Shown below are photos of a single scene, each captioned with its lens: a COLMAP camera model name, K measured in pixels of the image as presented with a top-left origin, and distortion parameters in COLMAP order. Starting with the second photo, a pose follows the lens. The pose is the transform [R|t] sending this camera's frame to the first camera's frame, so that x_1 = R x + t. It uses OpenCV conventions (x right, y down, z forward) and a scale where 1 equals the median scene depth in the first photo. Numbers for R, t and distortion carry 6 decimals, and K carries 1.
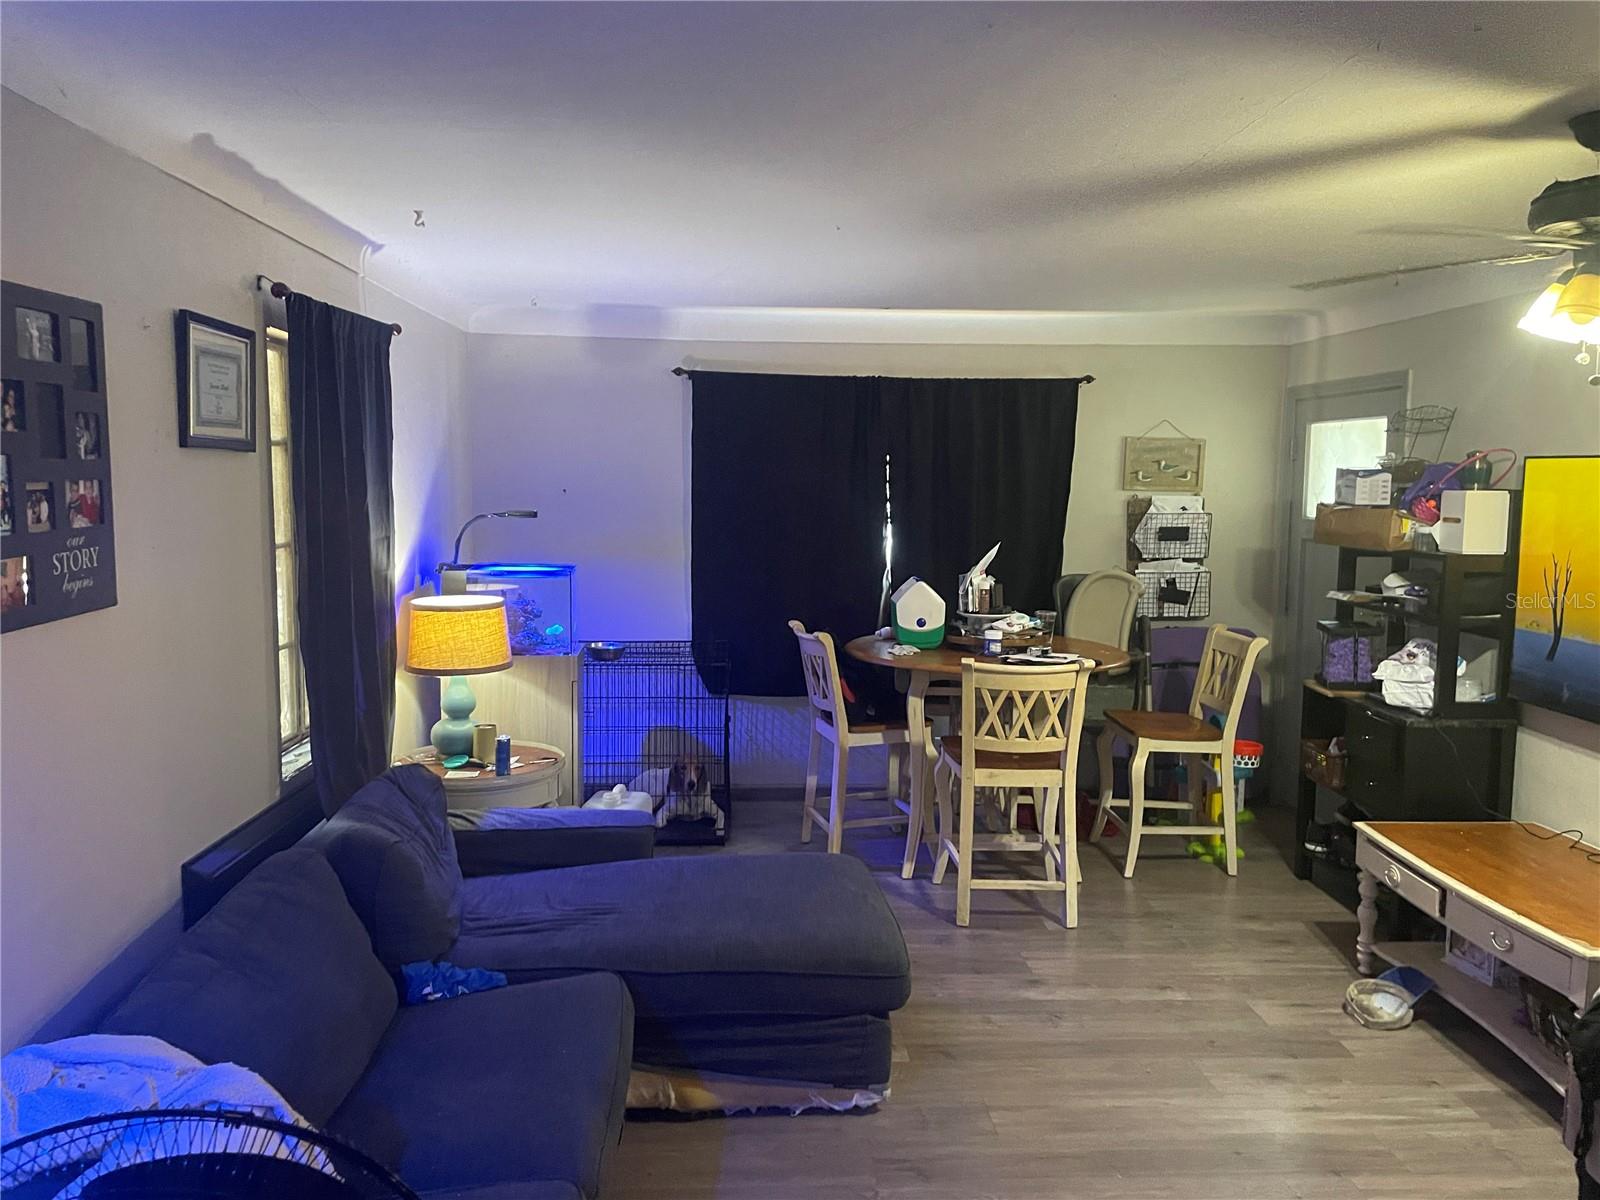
lens RADIAL K [[1162.7, 0, 805.8], [0, 1162.7, 593.9], [0, 0, 1]] dist [0.051693, -0.055419]
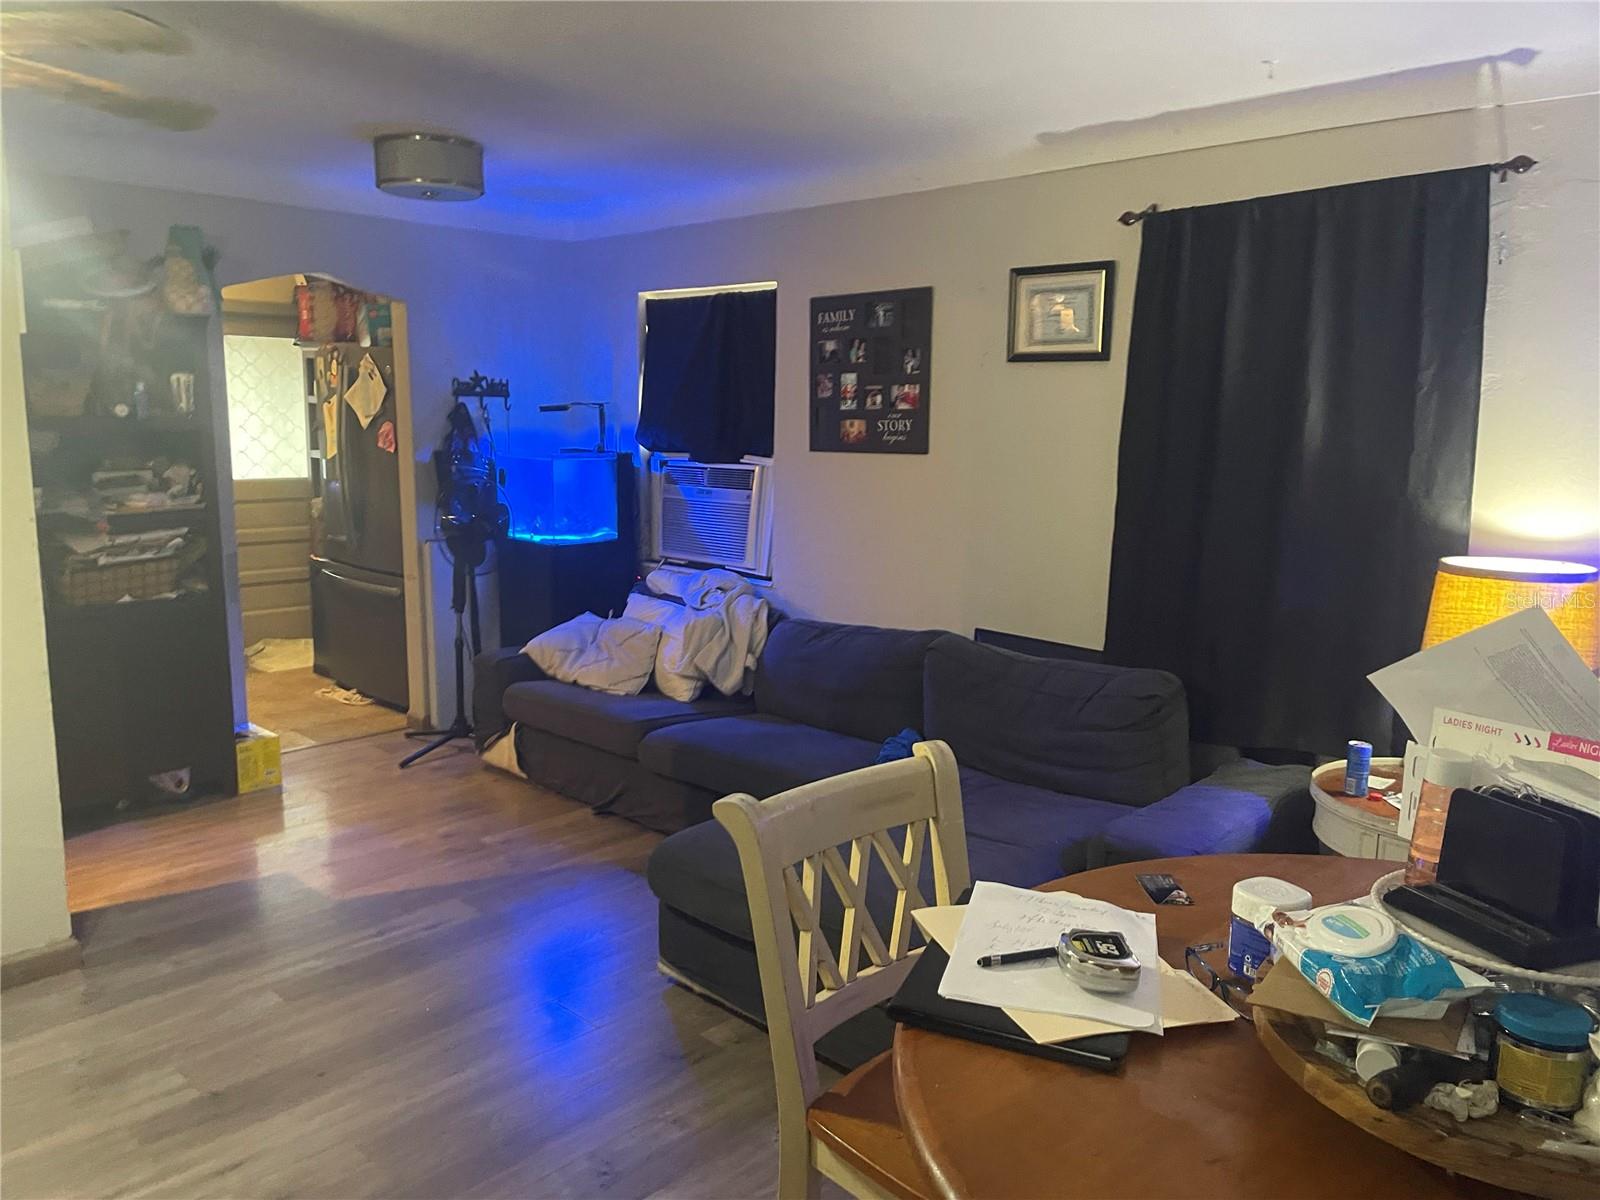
lens RADIAL K [[1162.7, 0, 805.8], [0, 1162.7, 593.9], [0, 0, 1]] dist [0.051693, -0.055419]
pose [[-0.711688, 0.104842, -0.694628, 0.730132], [-0.079725, 0.970358, 0.228141, -0.155712], [0.697957, 0.217745, -0.682234, 1.895406]]
